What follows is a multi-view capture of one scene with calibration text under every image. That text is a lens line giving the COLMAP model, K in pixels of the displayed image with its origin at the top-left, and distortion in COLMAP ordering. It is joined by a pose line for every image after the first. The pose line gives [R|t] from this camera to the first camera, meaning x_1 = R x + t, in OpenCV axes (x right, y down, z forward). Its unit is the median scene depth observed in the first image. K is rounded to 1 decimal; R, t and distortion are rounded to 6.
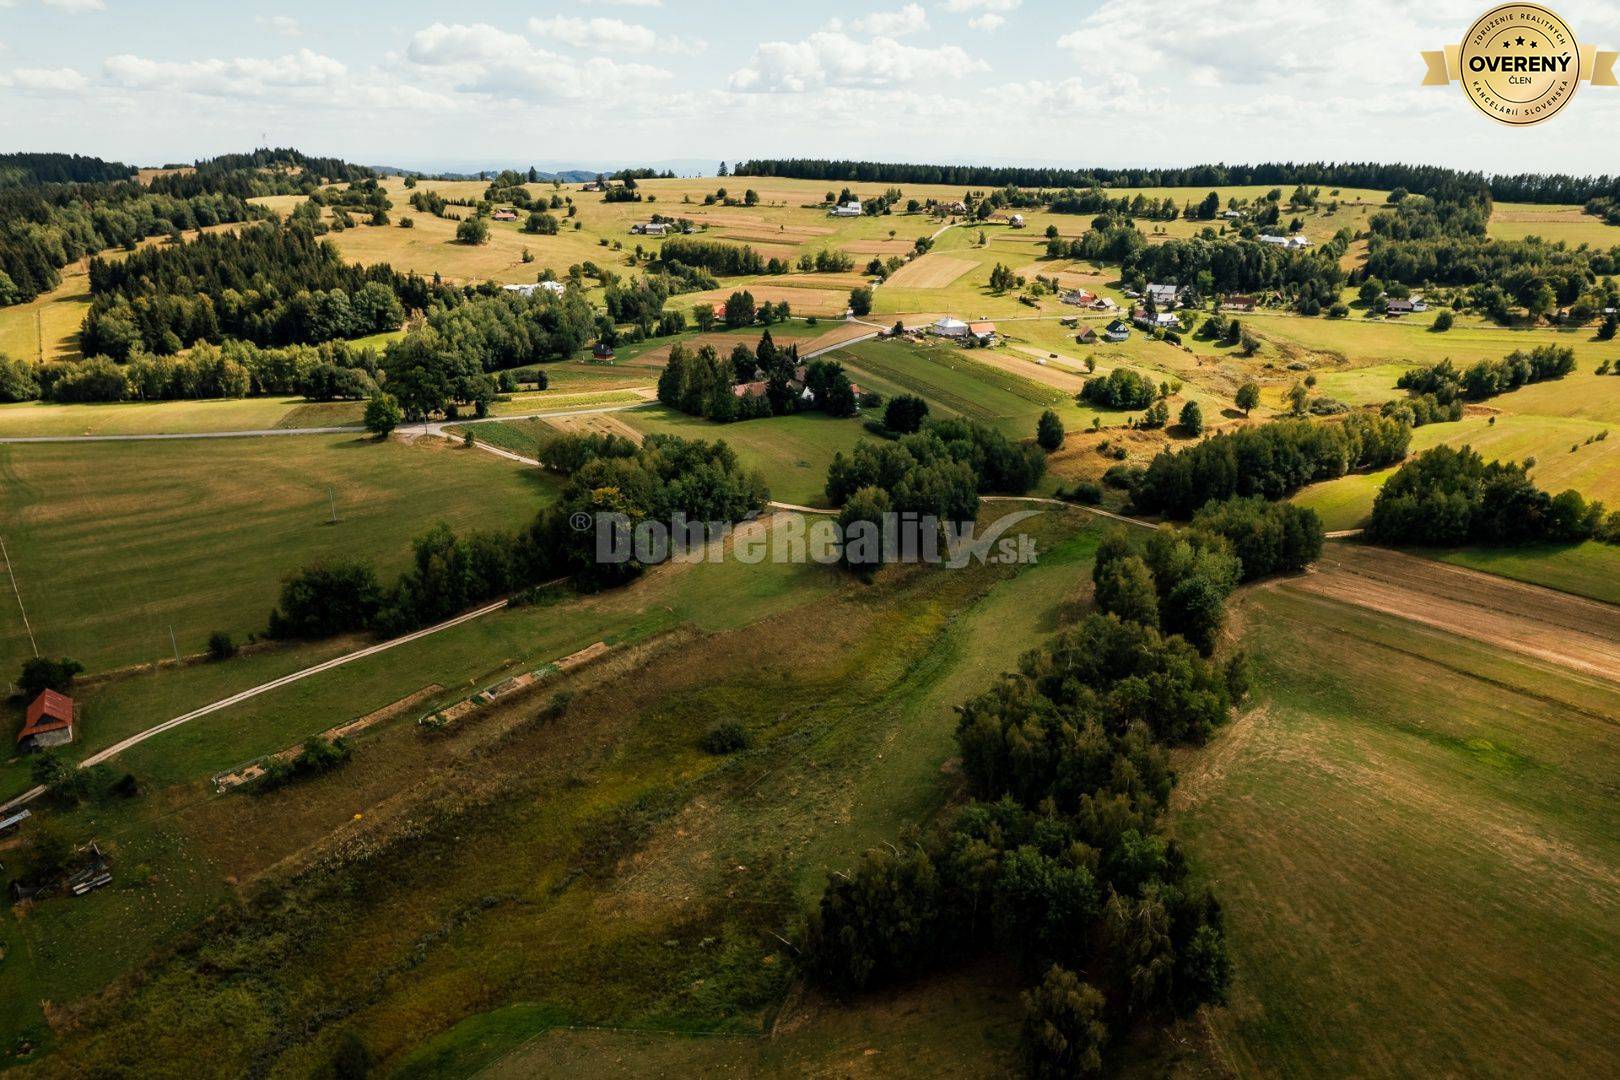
lens RADIAL K [[1087.6, 0, 810.0], [0, 1087.6, 540.0], [0, 0, 1]] dist [-0.069345, 0.057117]
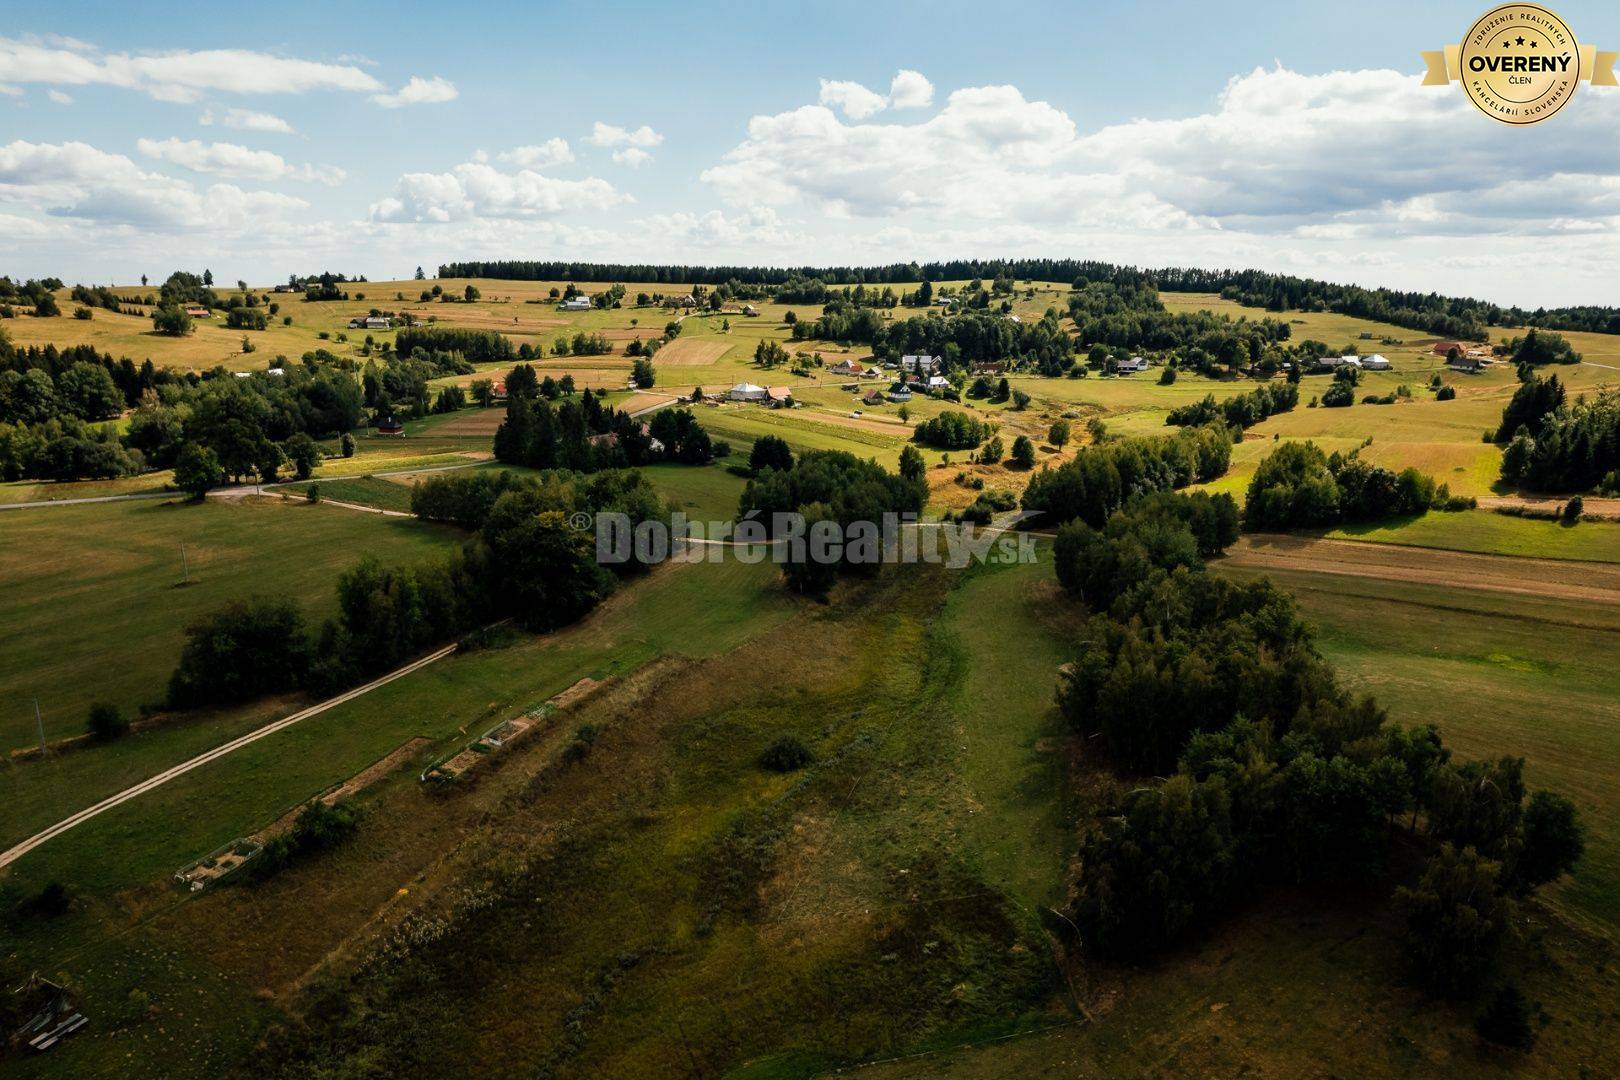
lens RADIAL K [[1087.6, 0, 810.0], [0, 1087.6, 540.0], [0, 0, 1]] dist [-0.069345, 0.057117]
pose [[0.955080, -0.068939, 0.288219, -0.107126], [0.099368, 0.990761, -0.092298, 0.033701], [-0.279193, 0.116792, 0.953106, 0.050688]]
